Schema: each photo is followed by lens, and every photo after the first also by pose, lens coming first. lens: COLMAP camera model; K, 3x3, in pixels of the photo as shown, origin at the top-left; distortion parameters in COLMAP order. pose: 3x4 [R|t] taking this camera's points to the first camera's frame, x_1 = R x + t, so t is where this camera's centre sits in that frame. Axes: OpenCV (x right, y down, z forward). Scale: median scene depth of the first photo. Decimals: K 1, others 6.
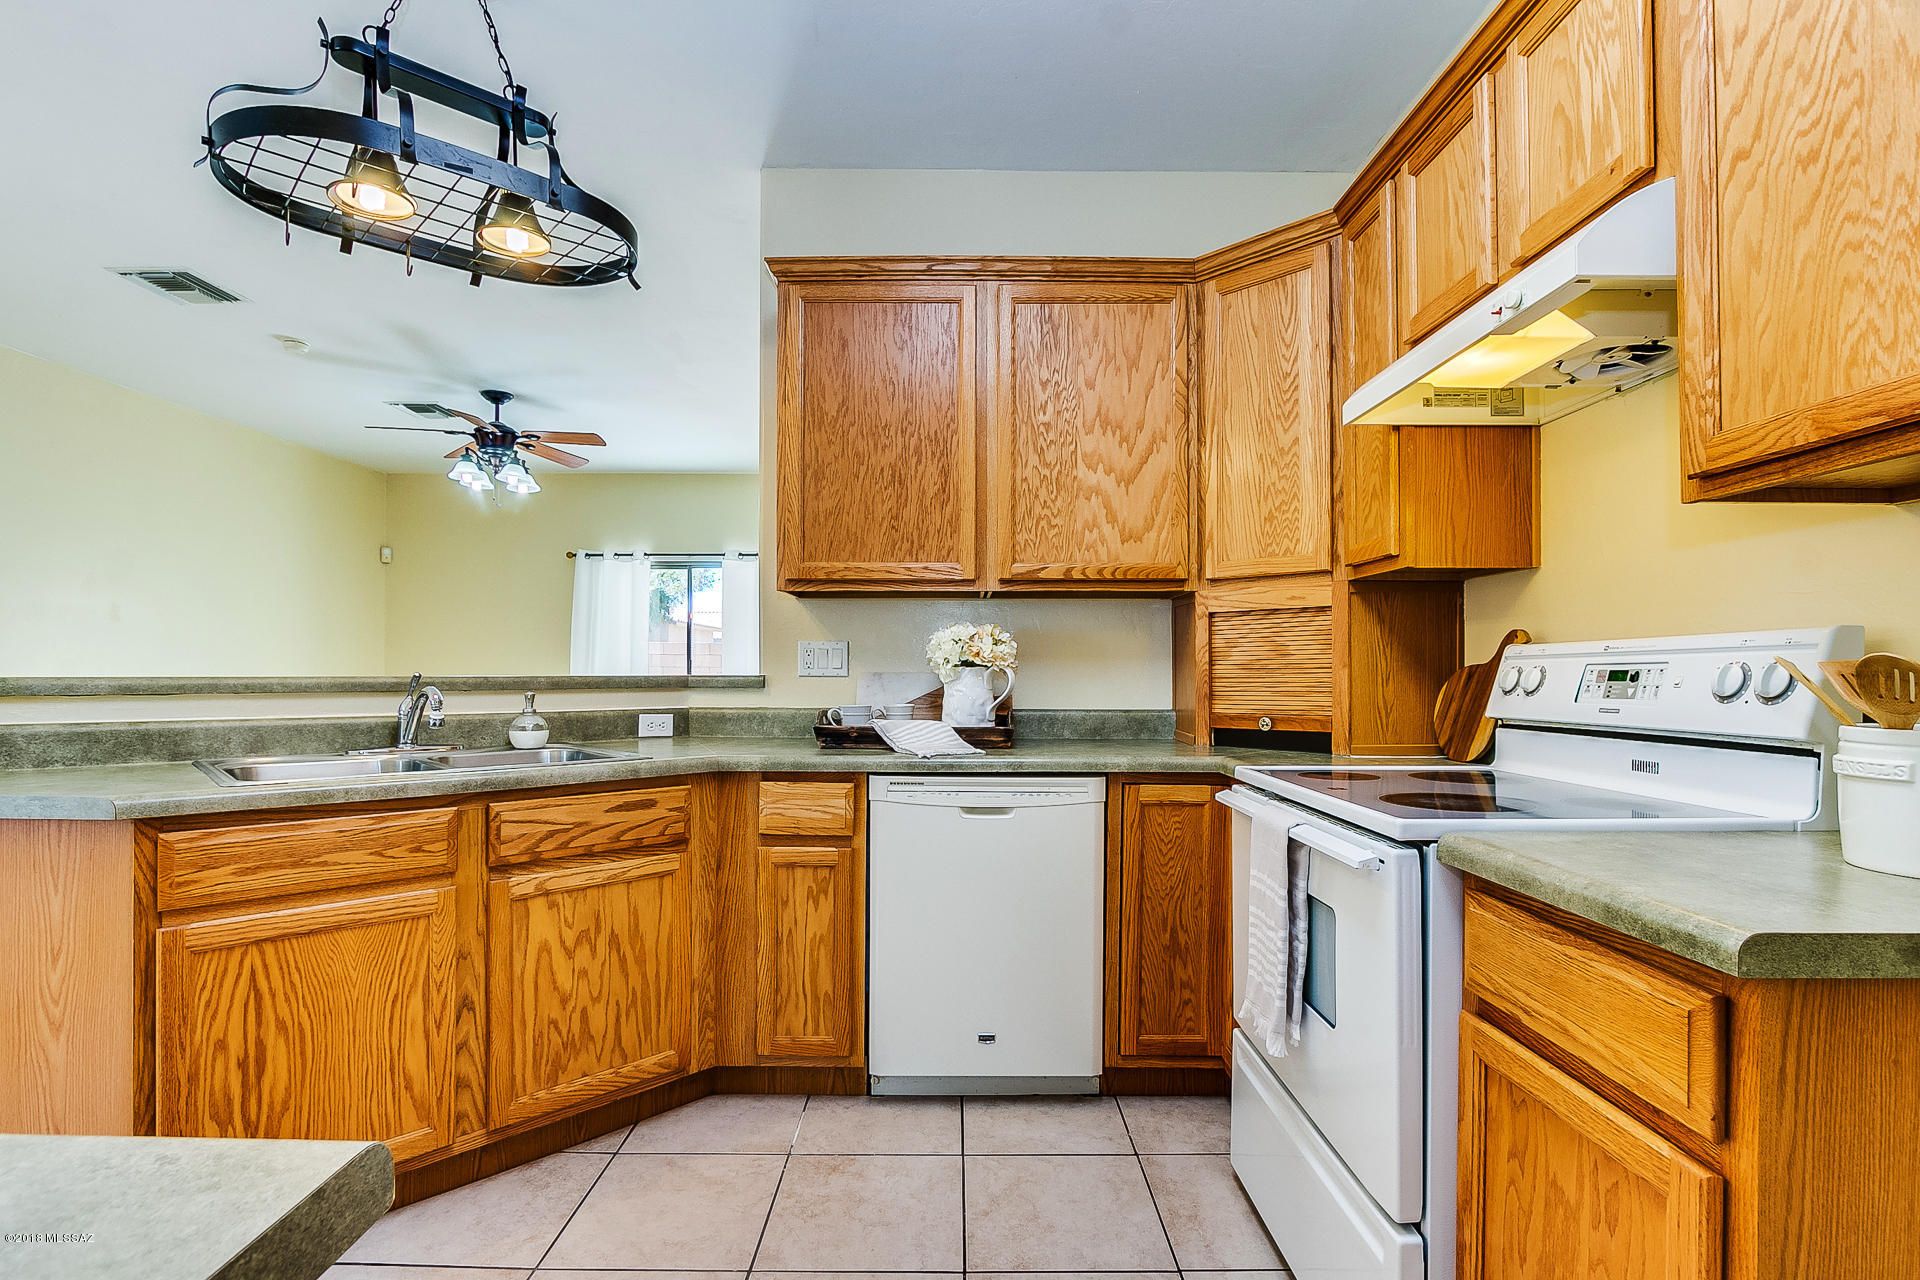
lens RADIAL K [[895.8, 0, 956.1], [0, 895.8, 675.7], [0, 0, 1]] dist [-0.026954, 0.005479]
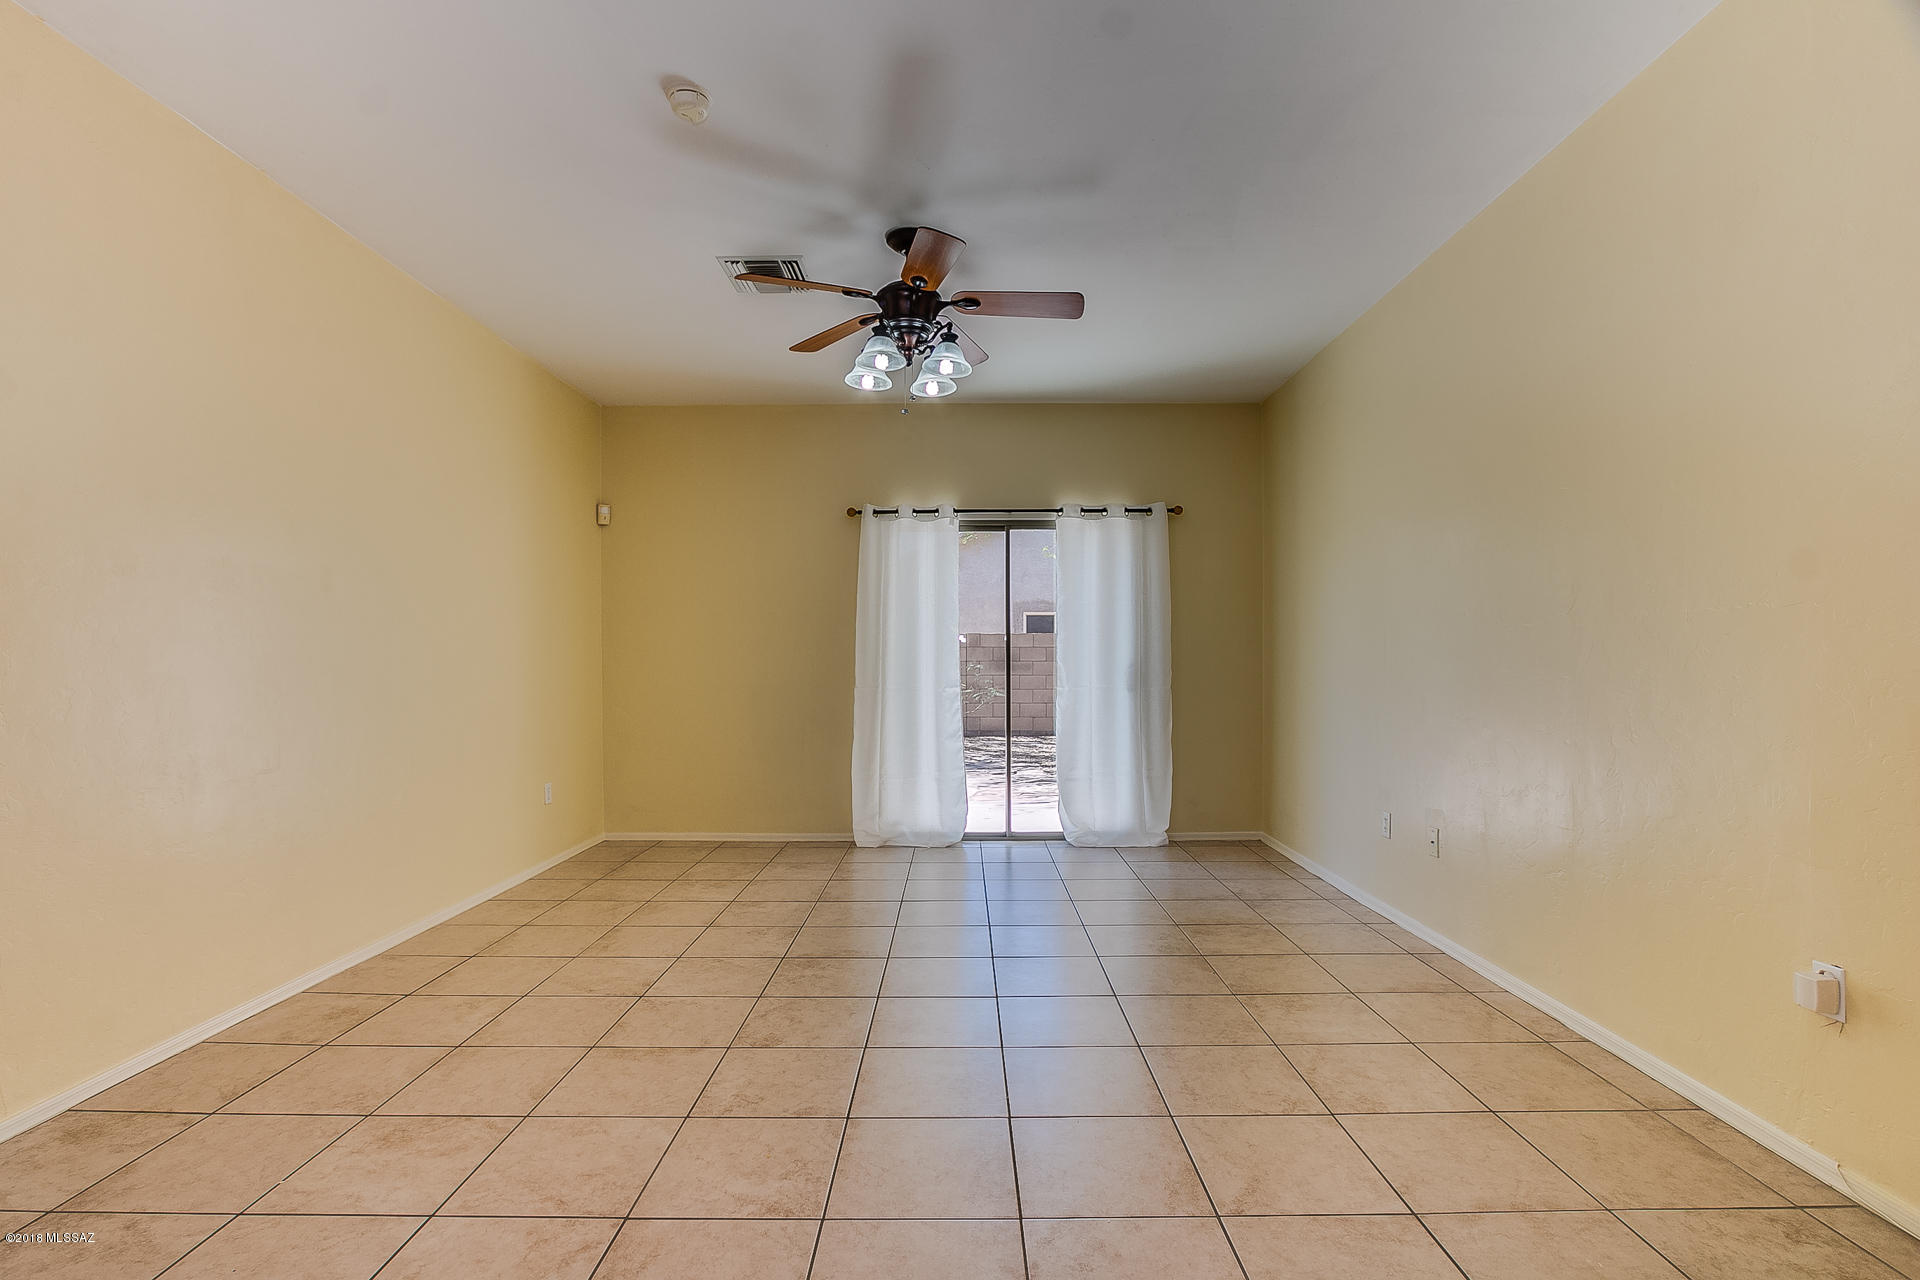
lens RADIAL K [[895.8, 0, 954.8], [0, 895.8, 643.0], [0, 0, 1]] dist [-0.026954, 0.005479]
pose [[0.999912, -0.005984, -0.011803, -1.087327], [0.005609, 0.999486, -0.031571, -0.009724], [0.011986, 0.031502, 0.999432, 0.834370]]
